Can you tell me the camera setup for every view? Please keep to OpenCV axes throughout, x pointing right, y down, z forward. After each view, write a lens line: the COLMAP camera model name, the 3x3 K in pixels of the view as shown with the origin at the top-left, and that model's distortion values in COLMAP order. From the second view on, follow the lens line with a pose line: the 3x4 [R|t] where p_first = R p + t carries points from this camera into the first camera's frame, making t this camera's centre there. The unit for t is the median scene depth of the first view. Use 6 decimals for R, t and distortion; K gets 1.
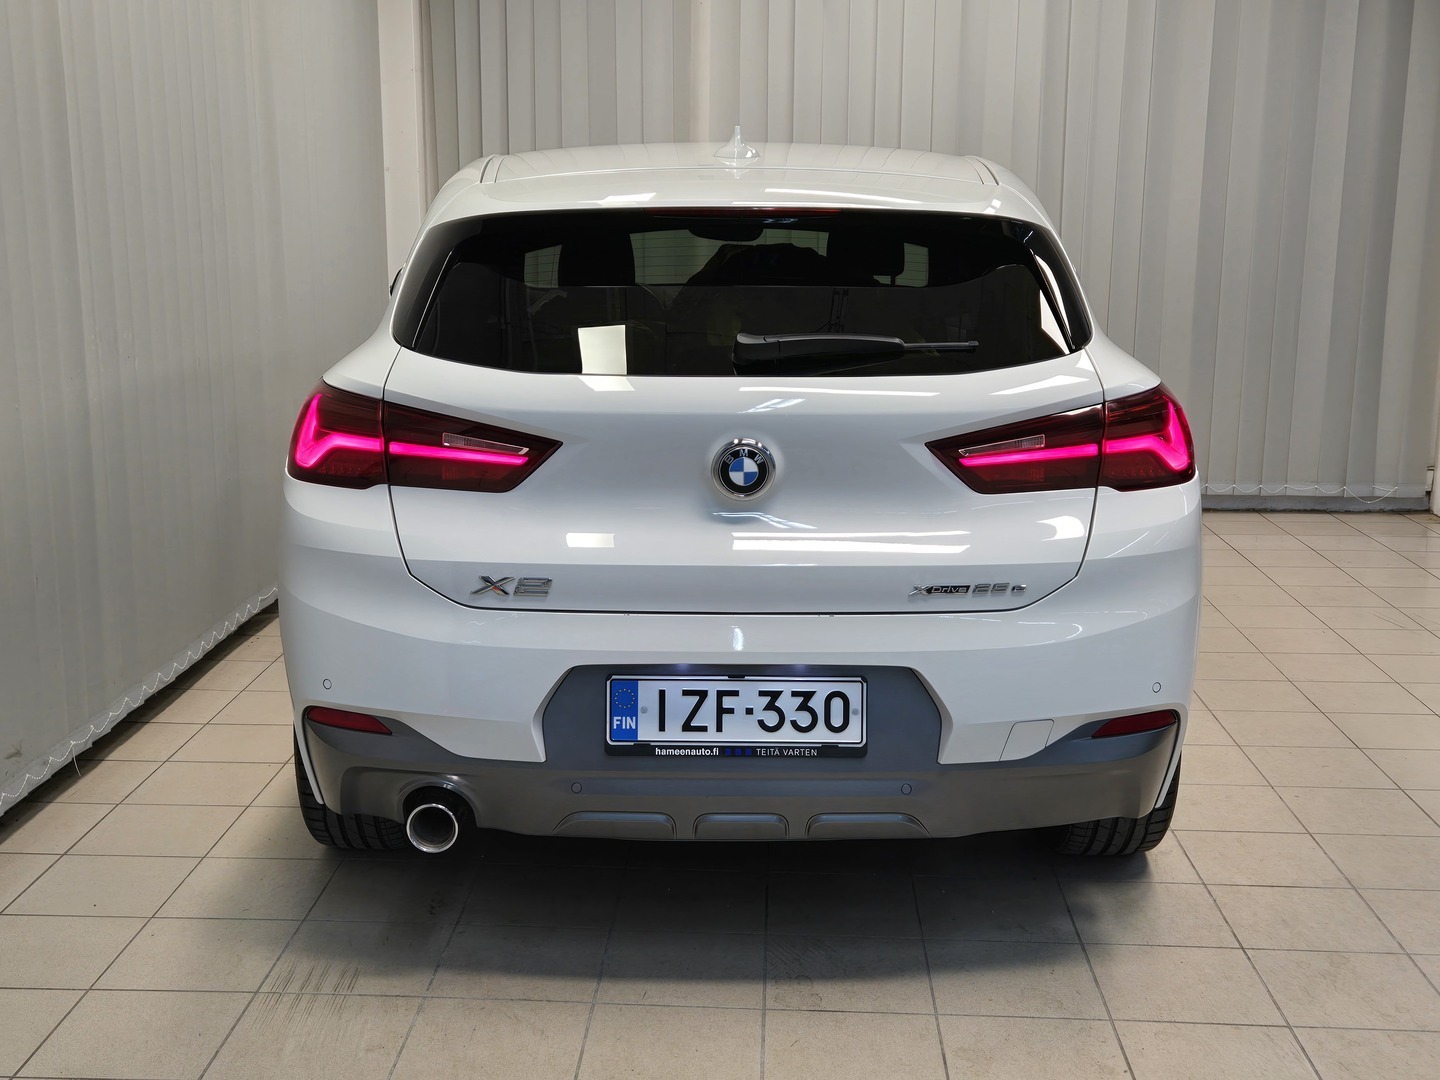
lens RADIAL K [[1397.4, 0, 720.0], [0, 1397.4, 540.0], [0, 0, 1]] dist [0.065093, -0.005947]
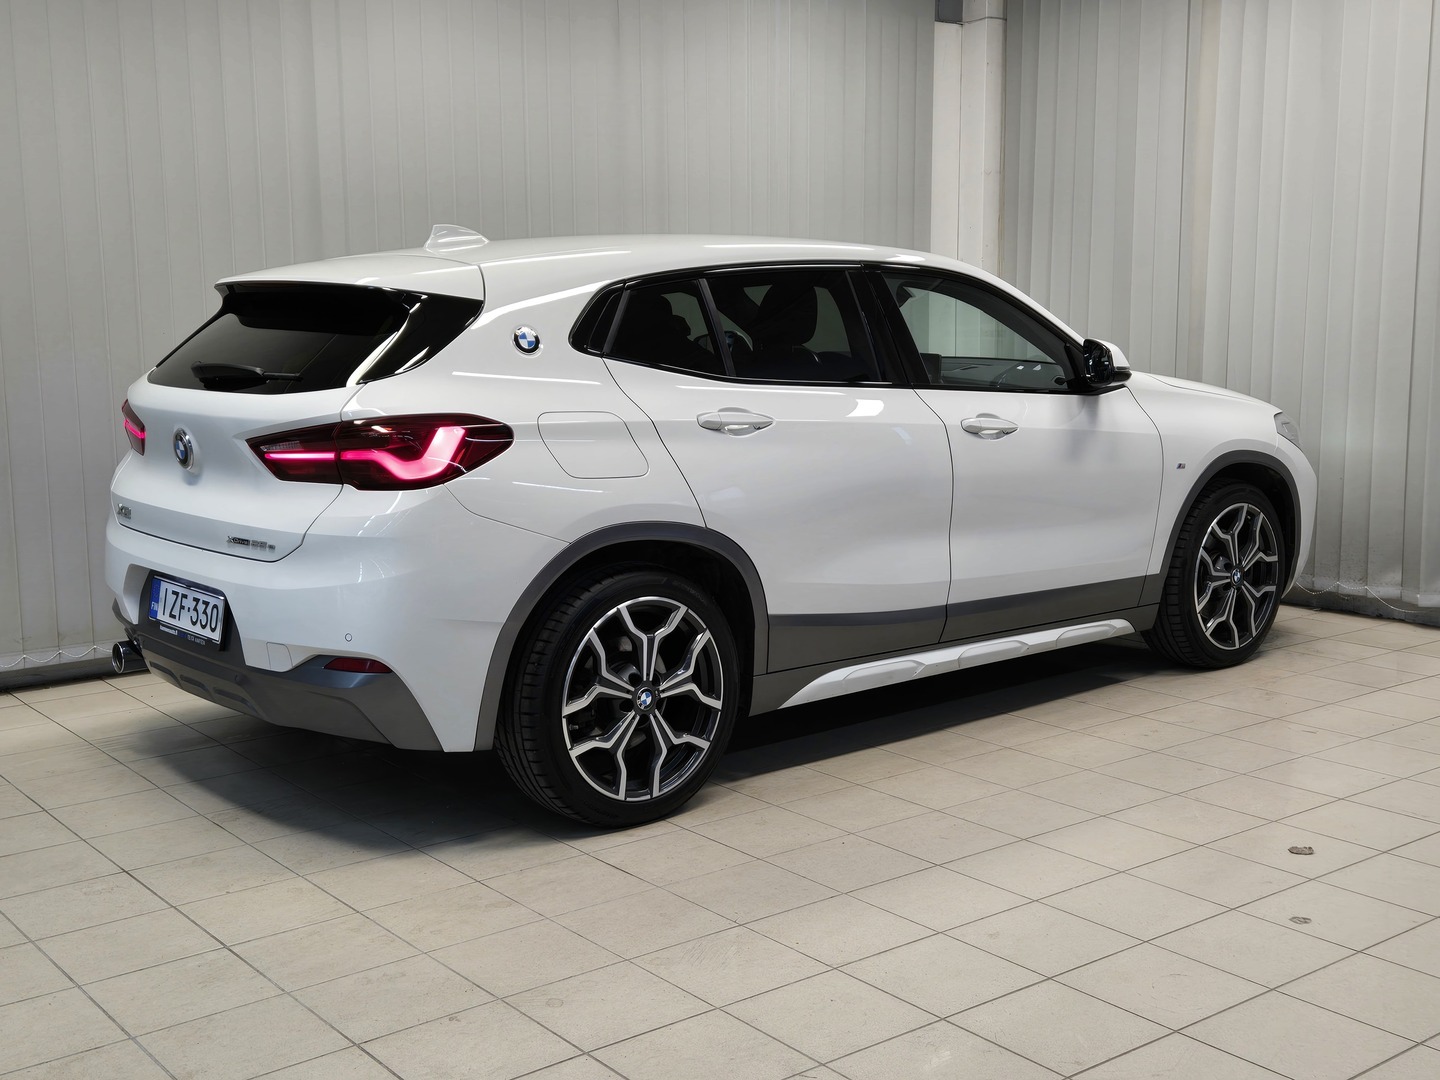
lens RADIAL K [[1472.9, 0, 720.0], [0, 1472.9, 540.0], [0, 0, 1]] dist [0.121565, 0.002594]
pose [[0.704340, 0.111483, -0.701054, 1.551043], [-0.133641, 0.990756, 0.023285, -0.066581], [0.697170, 0.077289, 0.712728, 0.241353]]
